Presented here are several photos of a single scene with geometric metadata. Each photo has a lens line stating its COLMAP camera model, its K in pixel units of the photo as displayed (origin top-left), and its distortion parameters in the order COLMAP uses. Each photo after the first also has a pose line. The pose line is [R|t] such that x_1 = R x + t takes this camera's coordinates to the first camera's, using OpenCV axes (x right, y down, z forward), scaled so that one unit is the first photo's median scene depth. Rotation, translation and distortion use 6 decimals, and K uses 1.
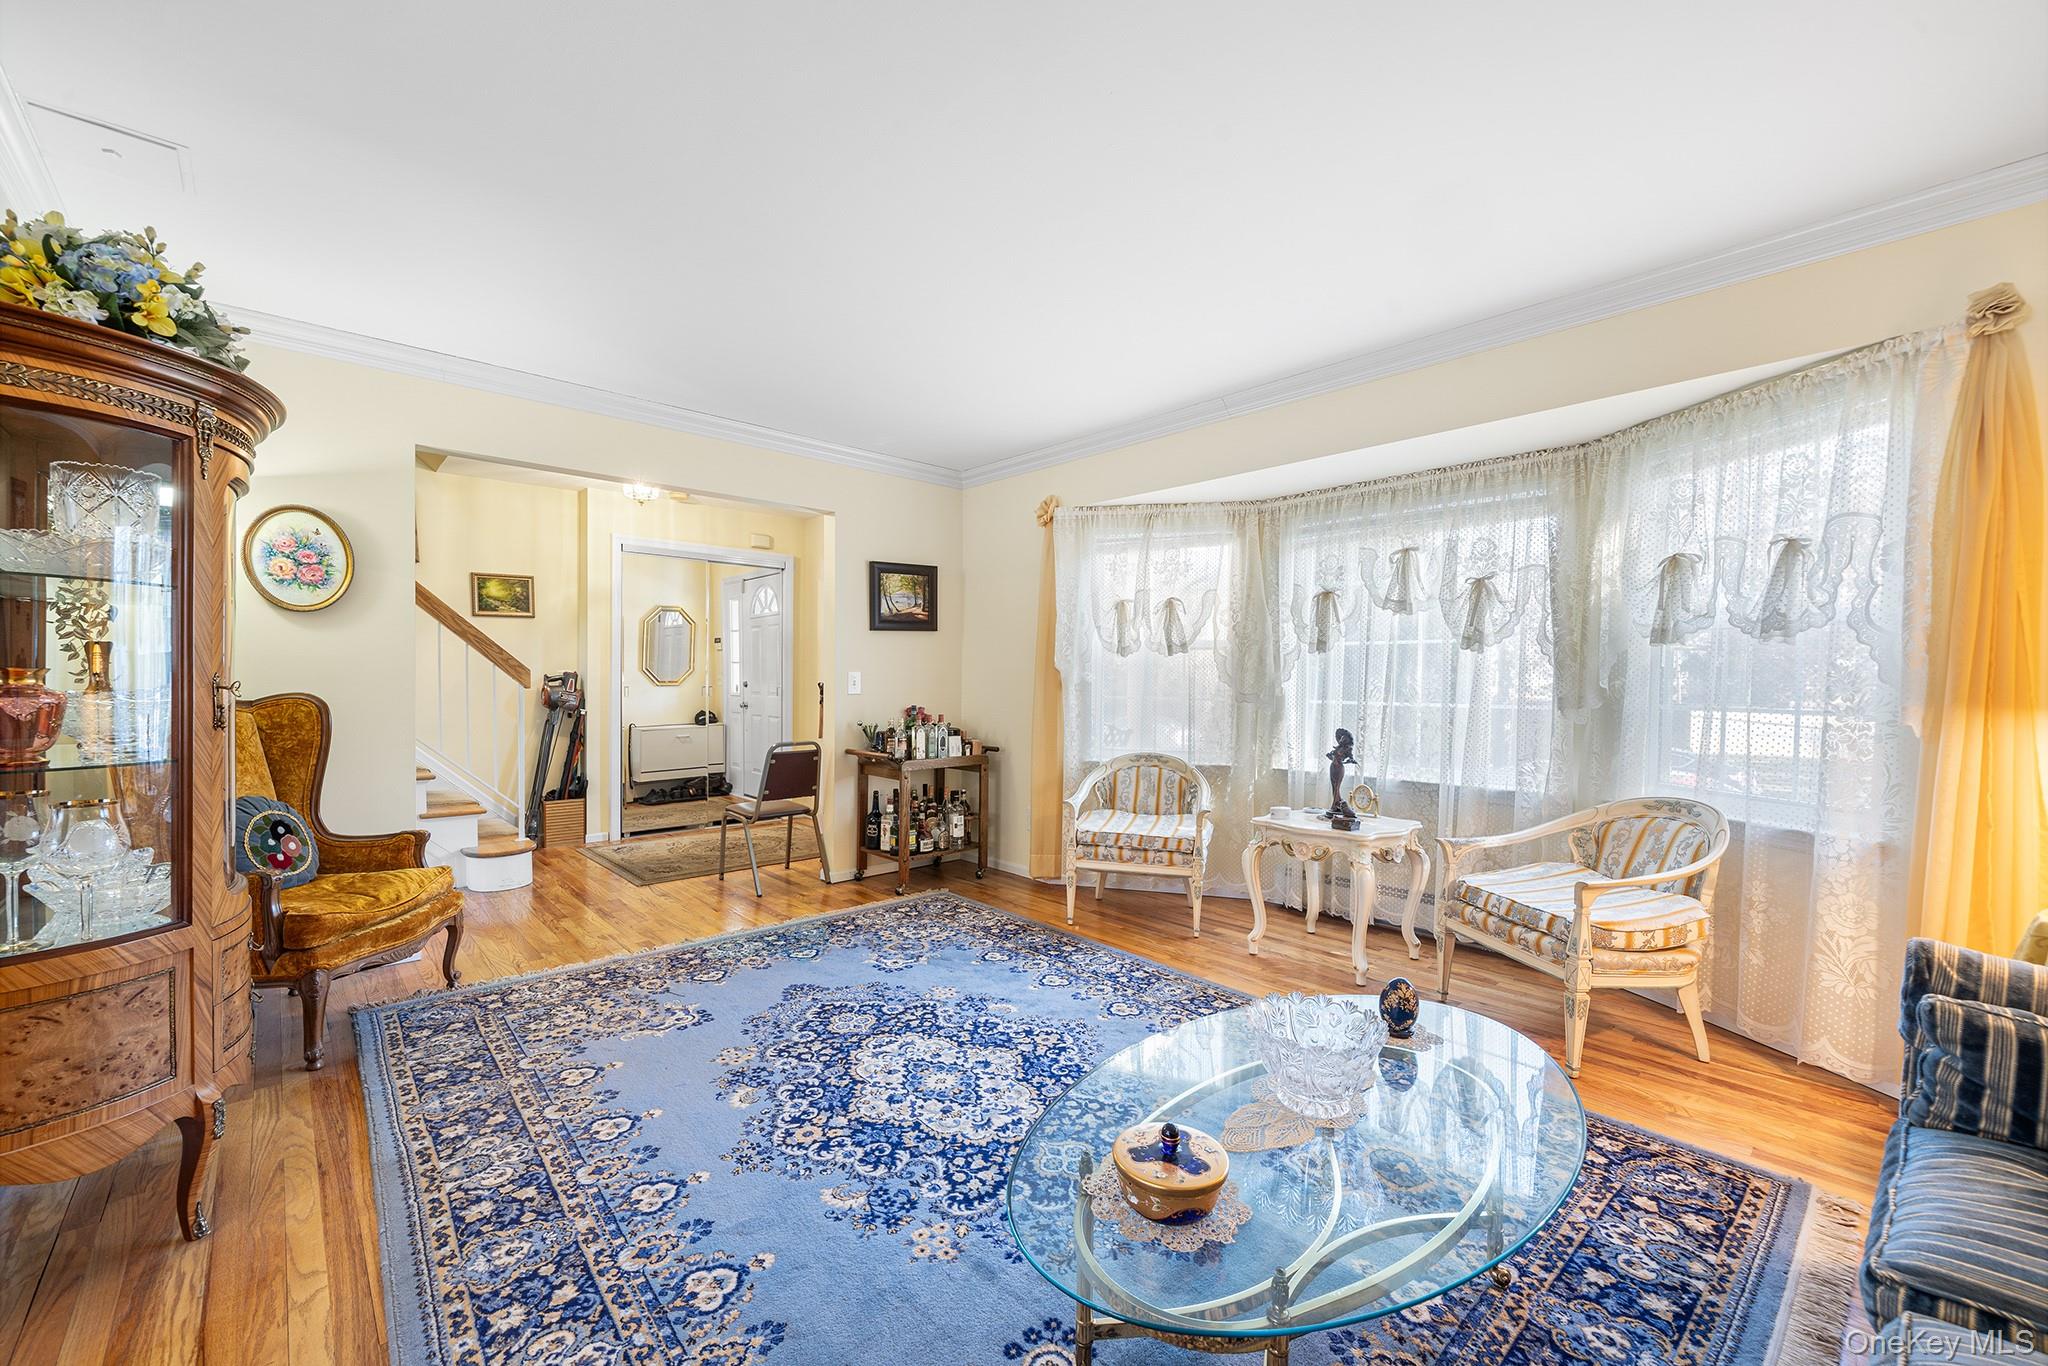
lens RADIAL K [[818.0, 0, 1009.2], [0, 818.0, 688.0], [0, 0, 1]] dist [-0.000126, 0.000059]
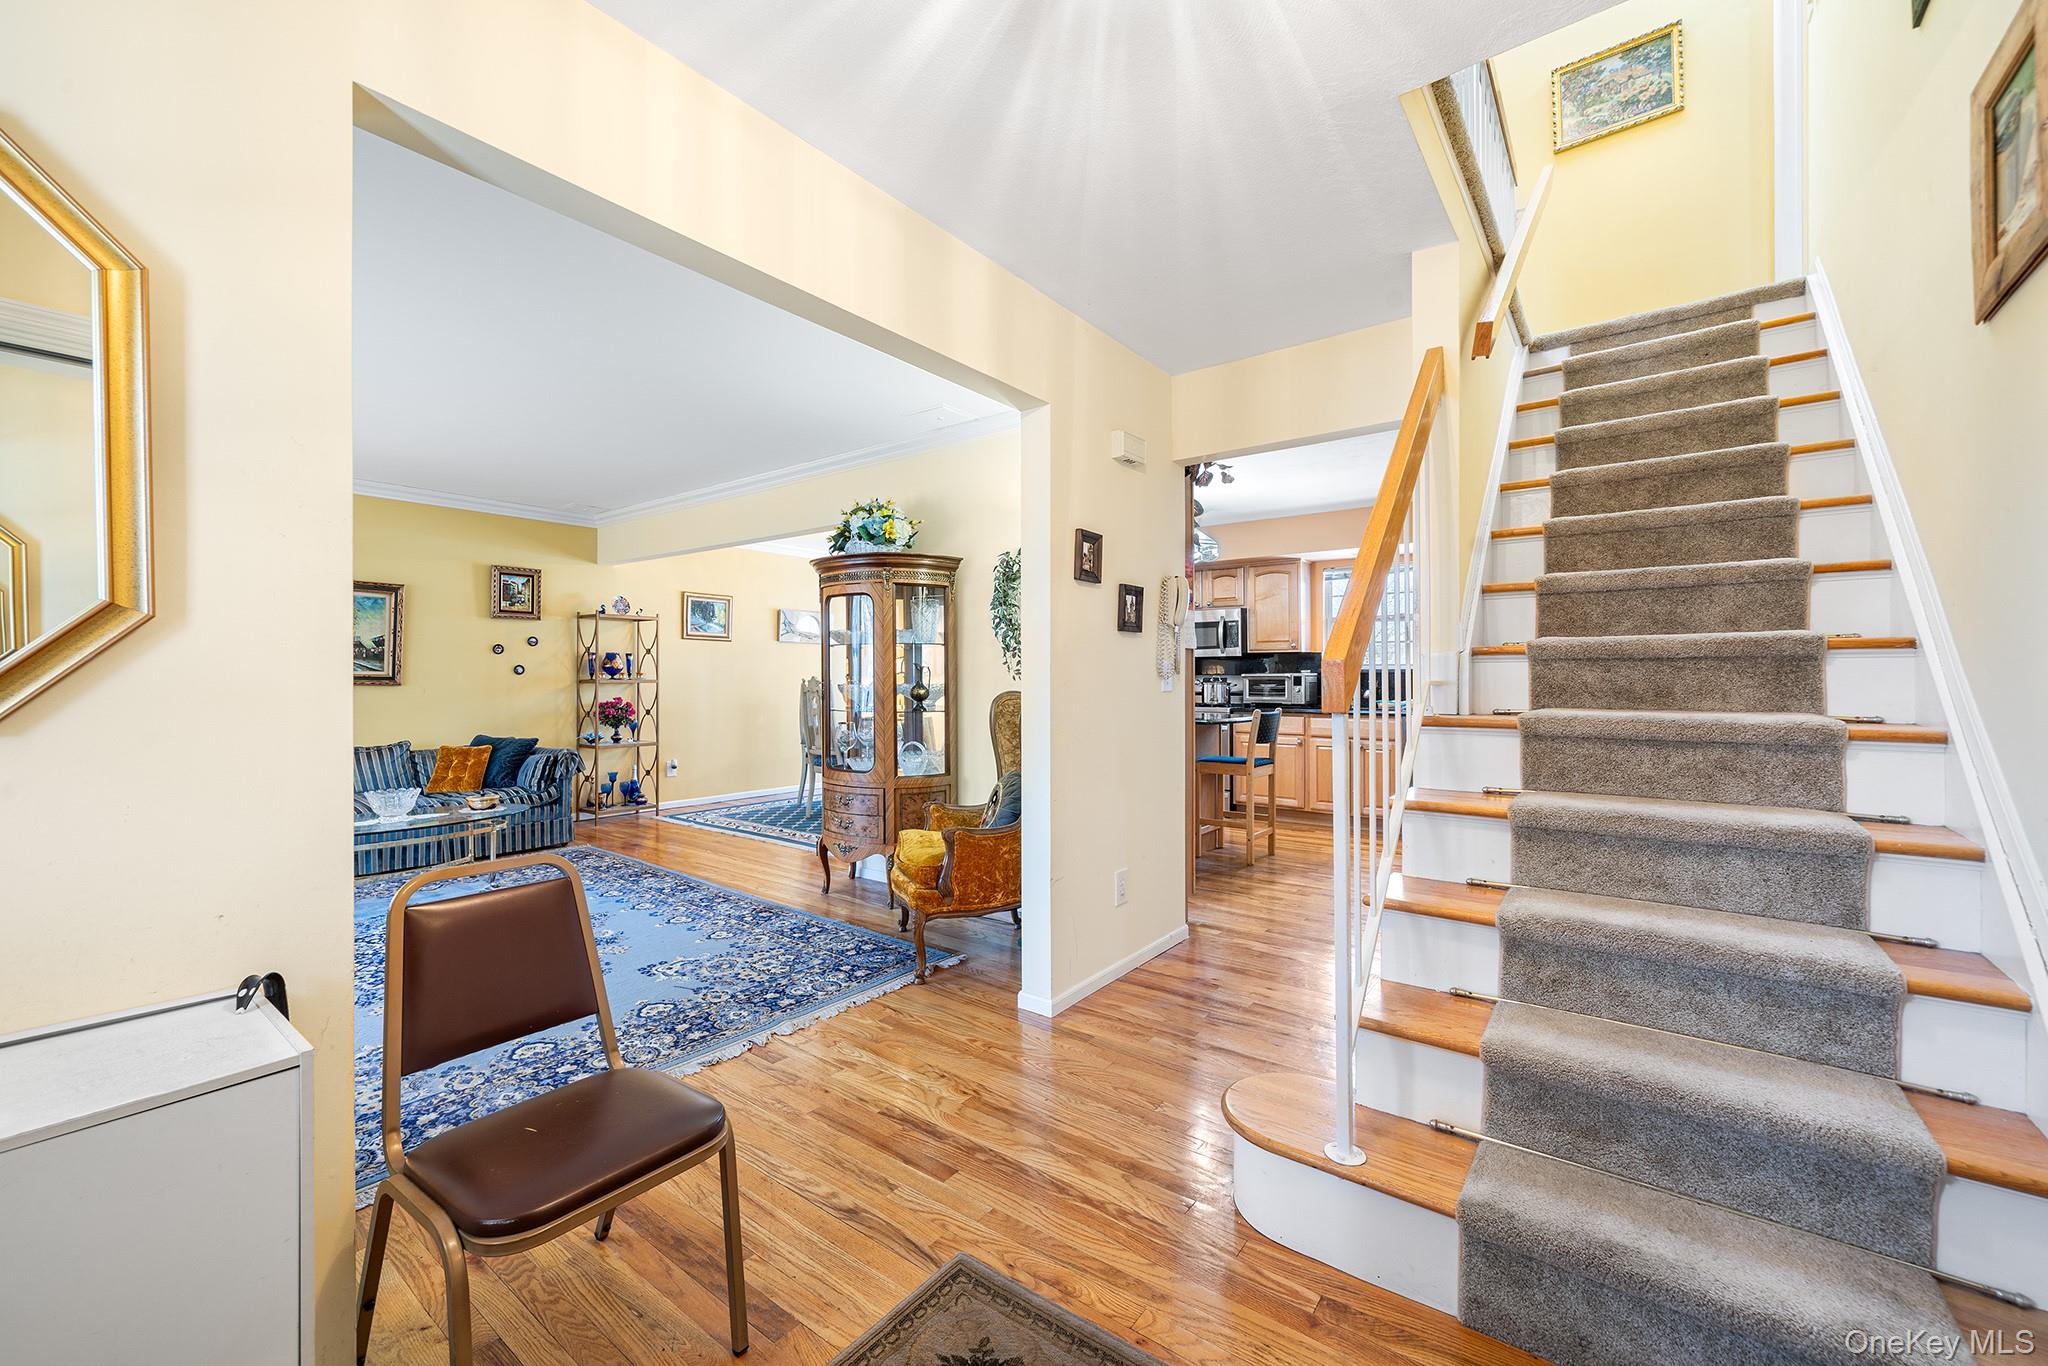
lens RADIAL K [[818.0, 0, 996.5], [0, 818.0, 672.1], [0, 0, 1]] dist [-0.000126, 0.000059]
pose [[-0.986216, -0.005937, -0.165357, -0.711046], [-0.006272, 0.999979, 0.001502, -0.025002], [0.165344, 0.002519, -0.986233, 2.369405]]
